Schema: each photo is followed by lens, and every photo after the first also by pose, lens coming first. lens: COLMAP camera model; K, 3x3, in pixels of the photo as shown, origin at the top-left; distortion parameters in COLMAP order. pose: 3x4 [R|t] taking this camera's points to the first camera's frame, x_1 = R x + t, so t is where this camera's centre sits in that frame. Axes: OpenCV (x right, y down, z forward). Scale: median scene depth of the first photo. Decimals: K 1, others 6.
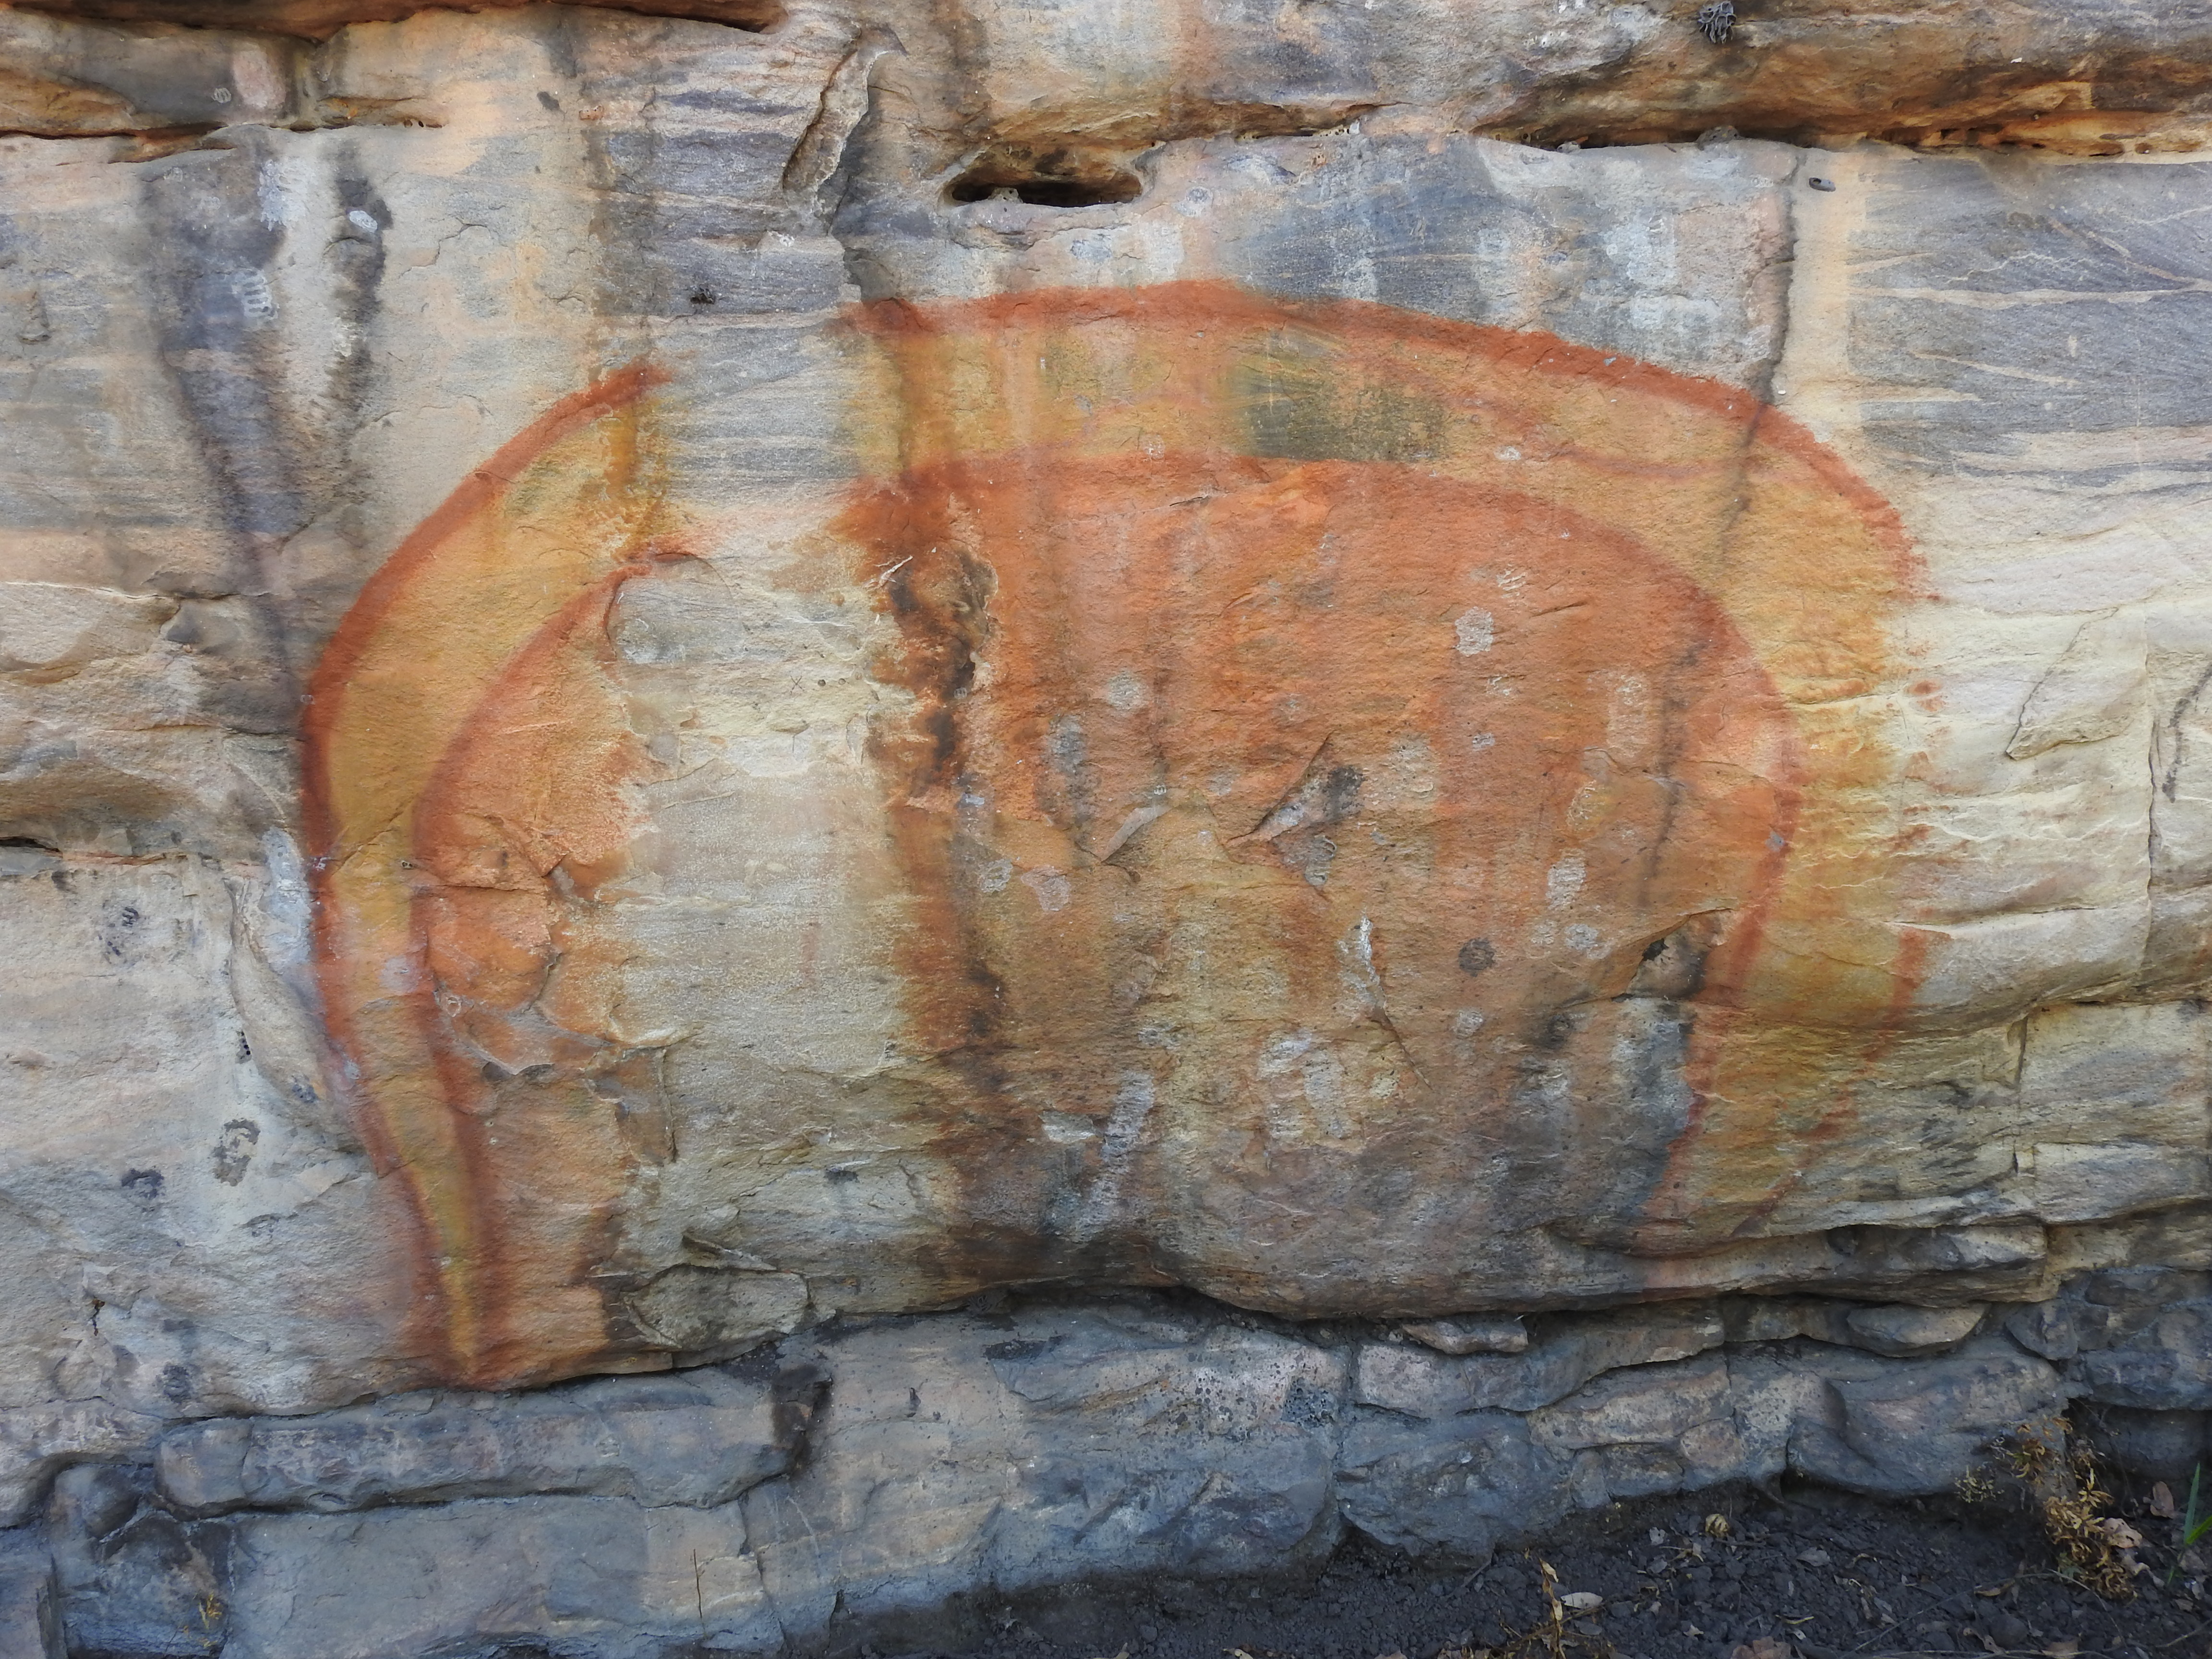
lens RADIAL K [[2120.0, 0, 1129.6], [0, 2120.0, 794.1], [0, 0, 1]] dist [-0.000640, 0.000000]
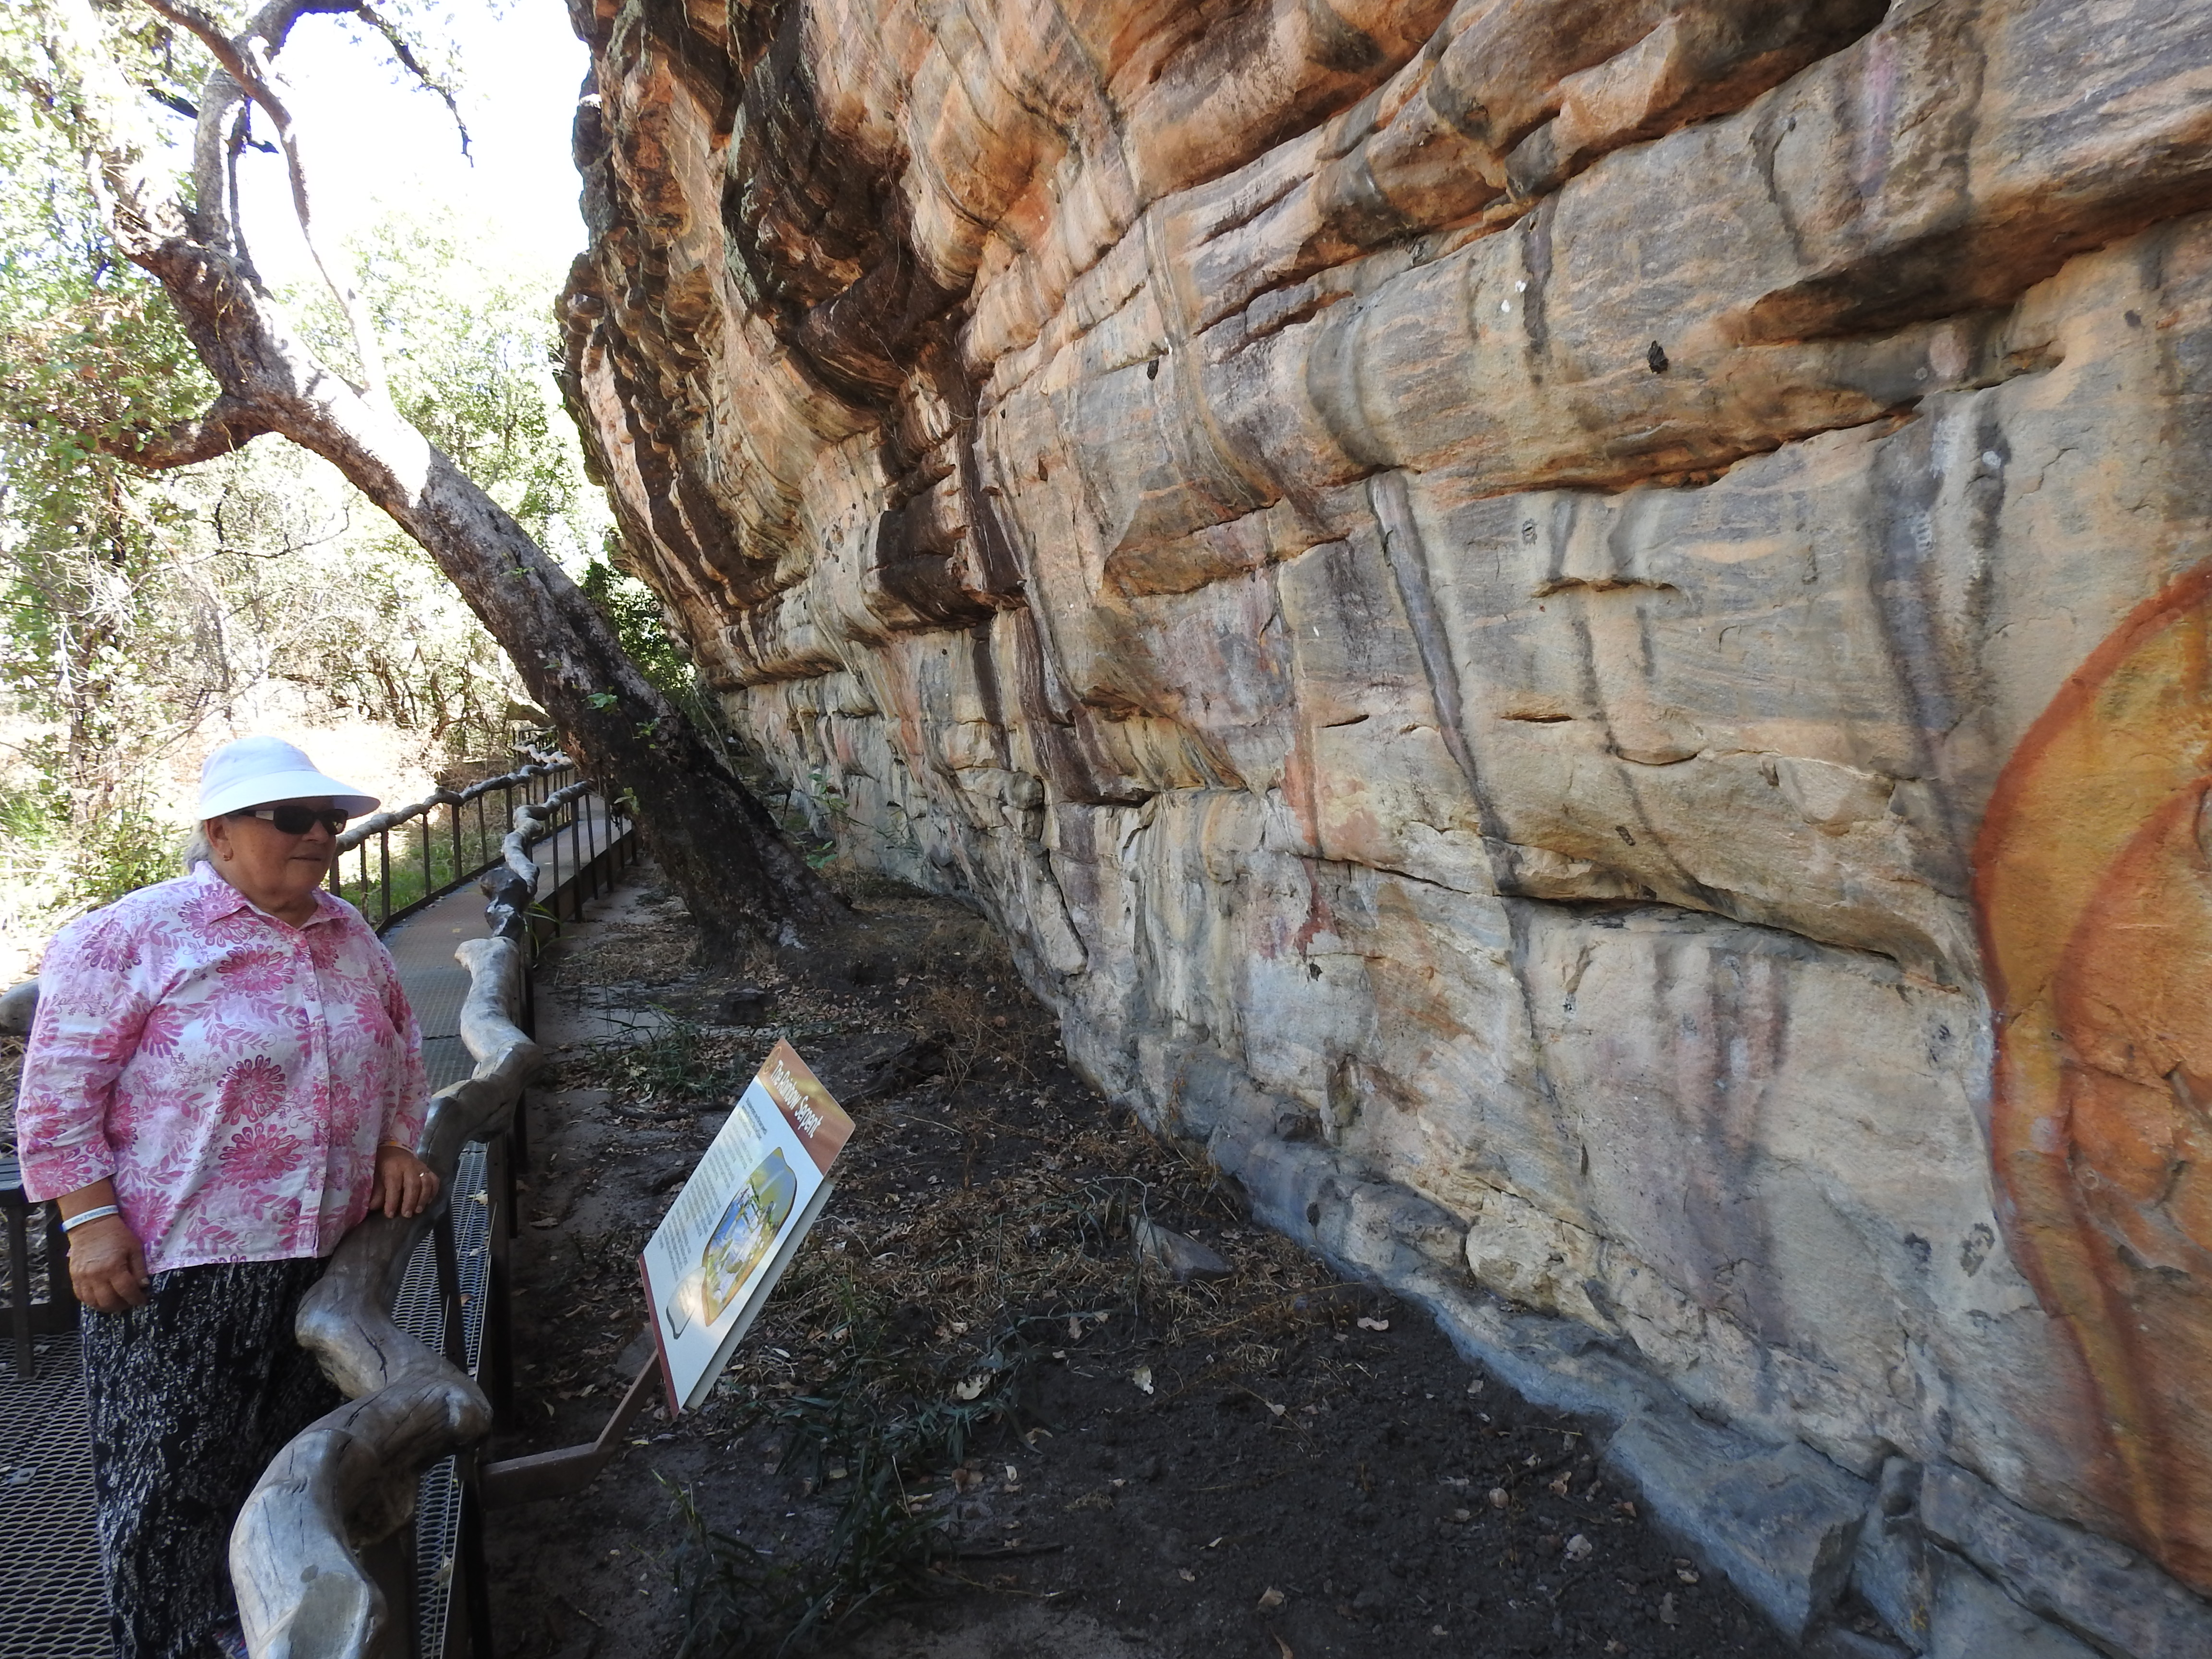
lens RADIAL K [[1603.4, 0, 1082.2], [0, 1603.4, 811.9], [0, 0, 1]] dist [0.003744, 0.002959]
pose [[0.124271, 0.083397, -0.988737, 0.410028], [-0.143740, 0.987464, 0.065223, -0.062954], [0.981782, 0.134016, 0.134700, 0.389933]]
